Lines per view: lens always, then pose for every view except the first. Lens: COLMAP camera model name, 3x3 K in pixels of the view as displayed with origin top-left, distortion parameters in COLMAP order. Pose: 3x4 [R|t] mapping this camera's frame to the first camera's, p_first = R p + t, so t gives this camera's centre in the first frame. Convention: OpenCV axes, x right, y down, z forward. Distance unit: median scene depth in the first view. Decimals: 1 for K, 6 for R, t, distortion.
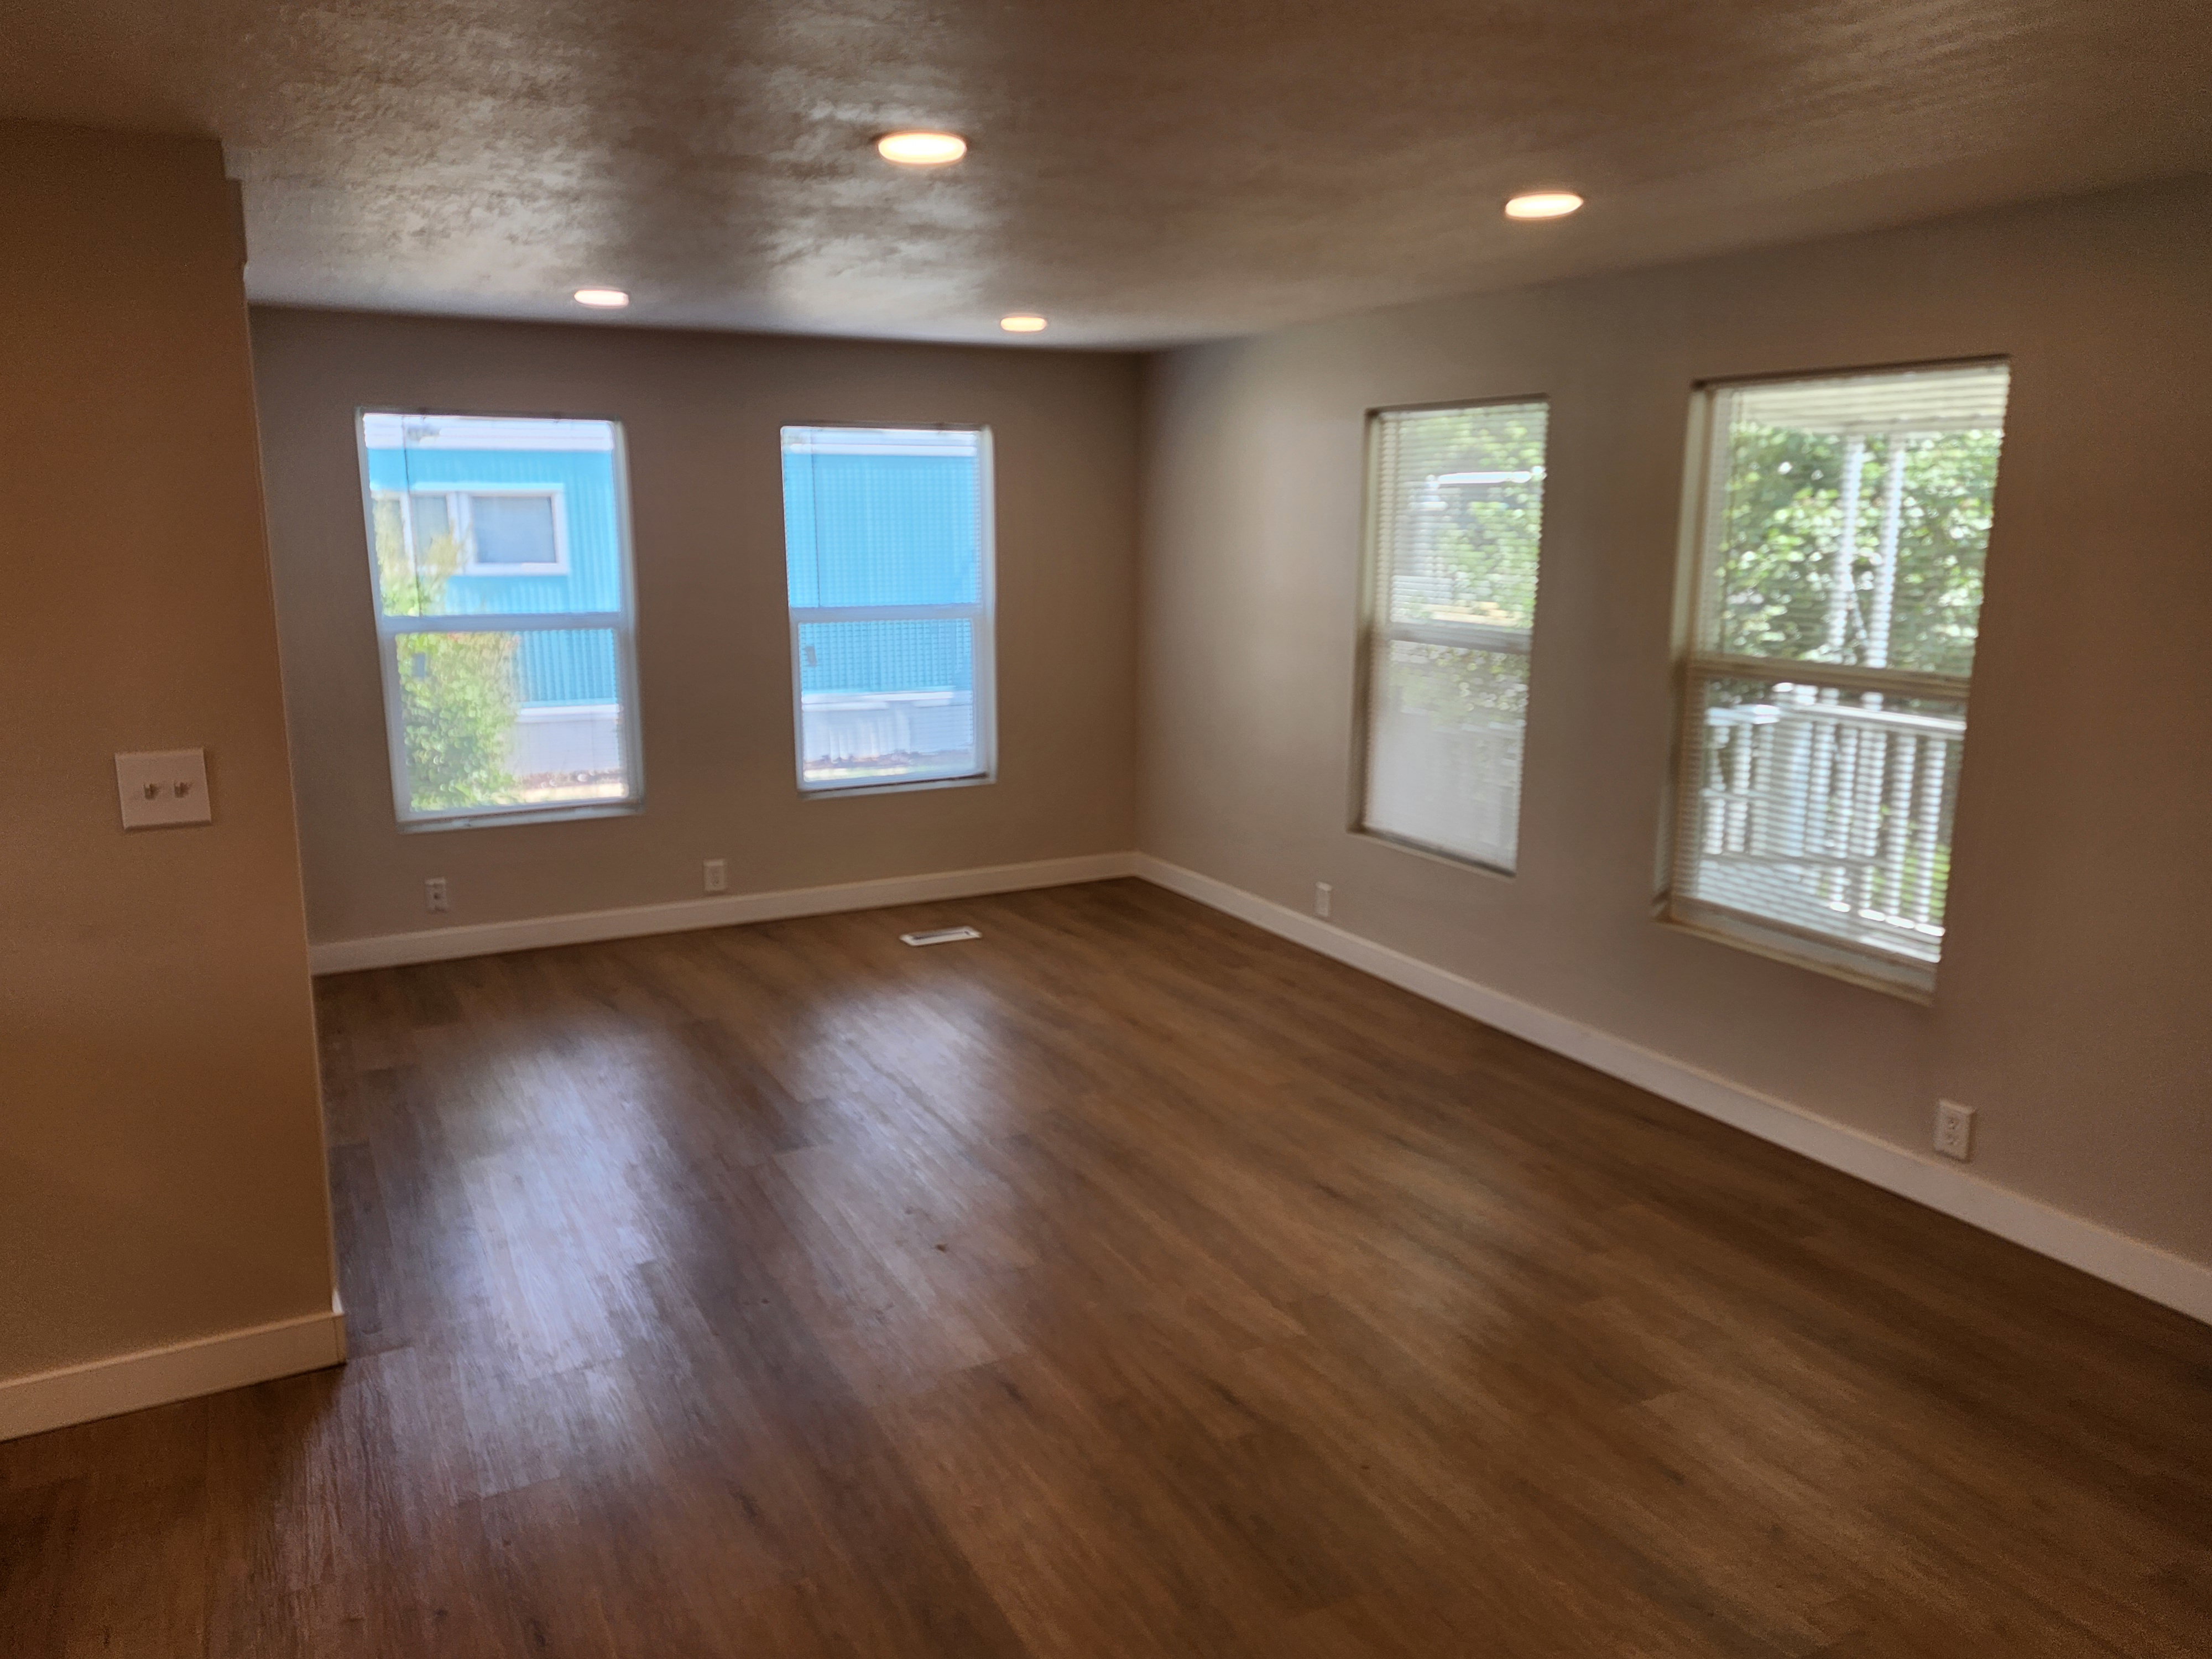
lens RADIAL K [[1589.7, 0, 1106.0], [0, 1589.7, 829.5], [0, 0, 1]] dist [0.101807, -0.100502]
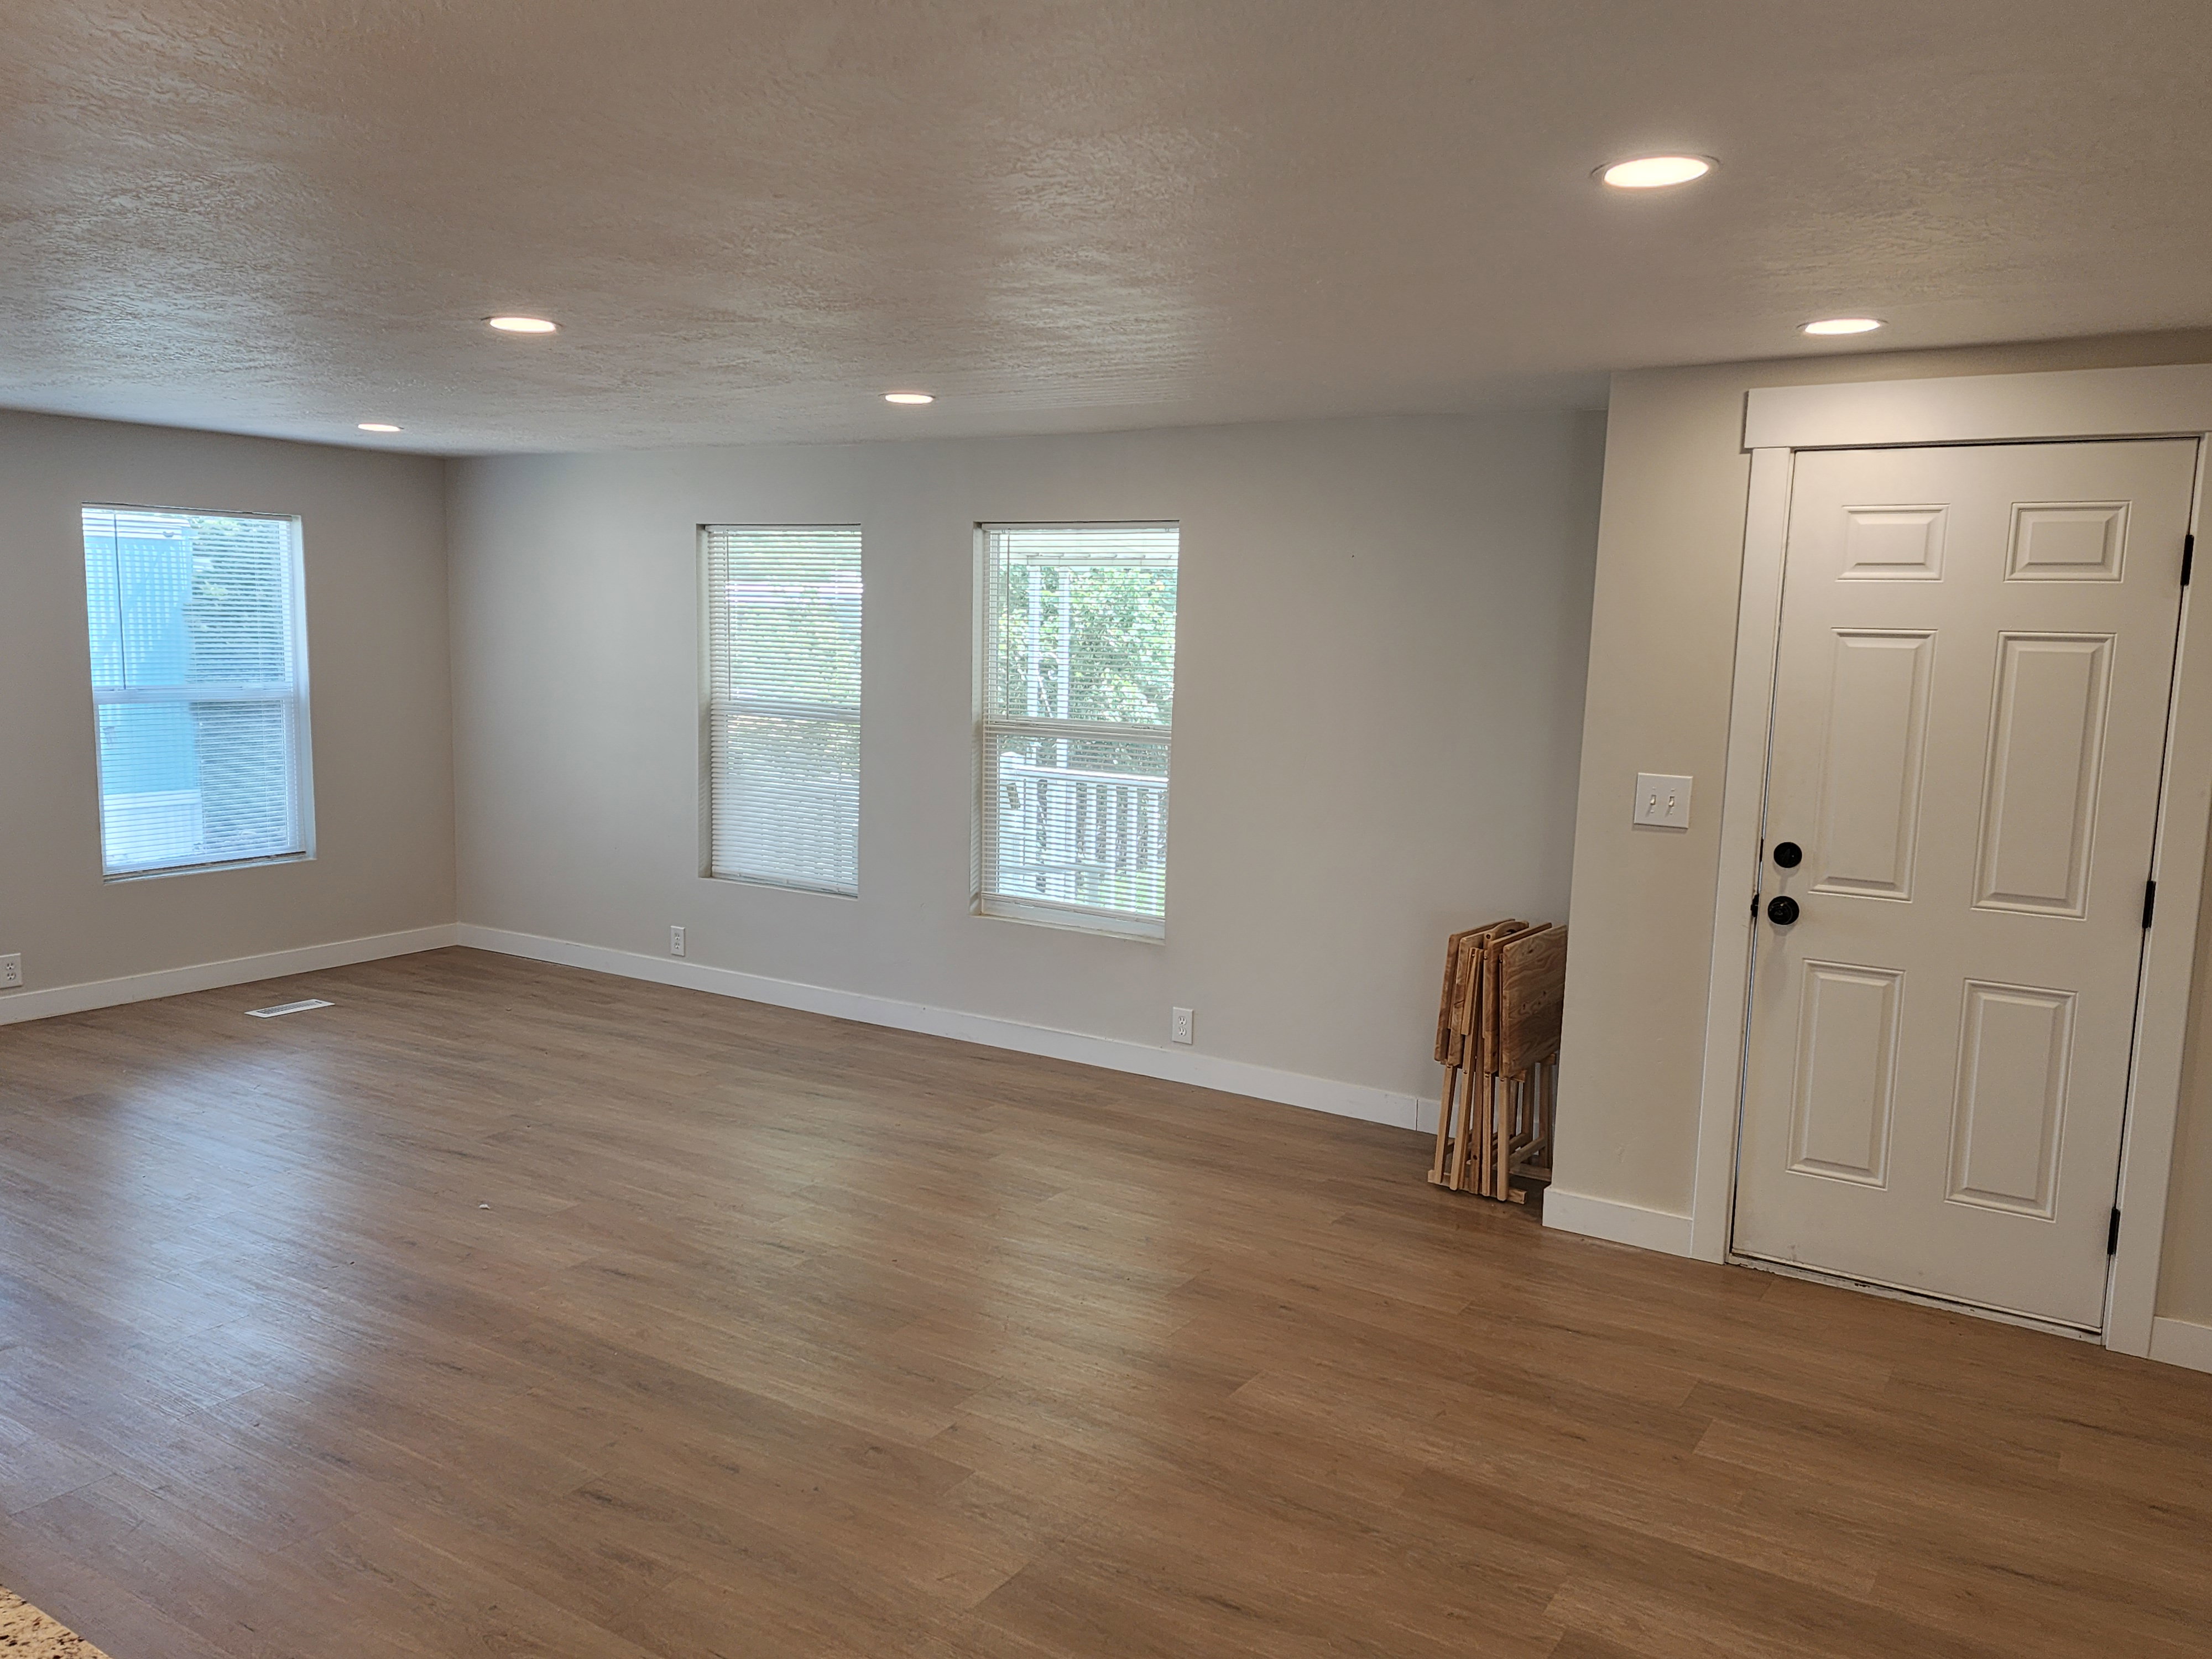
lens RADIAL K [[1589.7, 0, 1106.0], [0, 1589.7, 829.5], [0, 0, 1]] dist [0.101807, -0.100502]
pose [[0.865760, -0.041766, 0.498713, -0.192428], [0.075099, 0.996070, -0.046954, 0.048320], [-0.494792, 0.078103, 0.865494, -0.185102]]
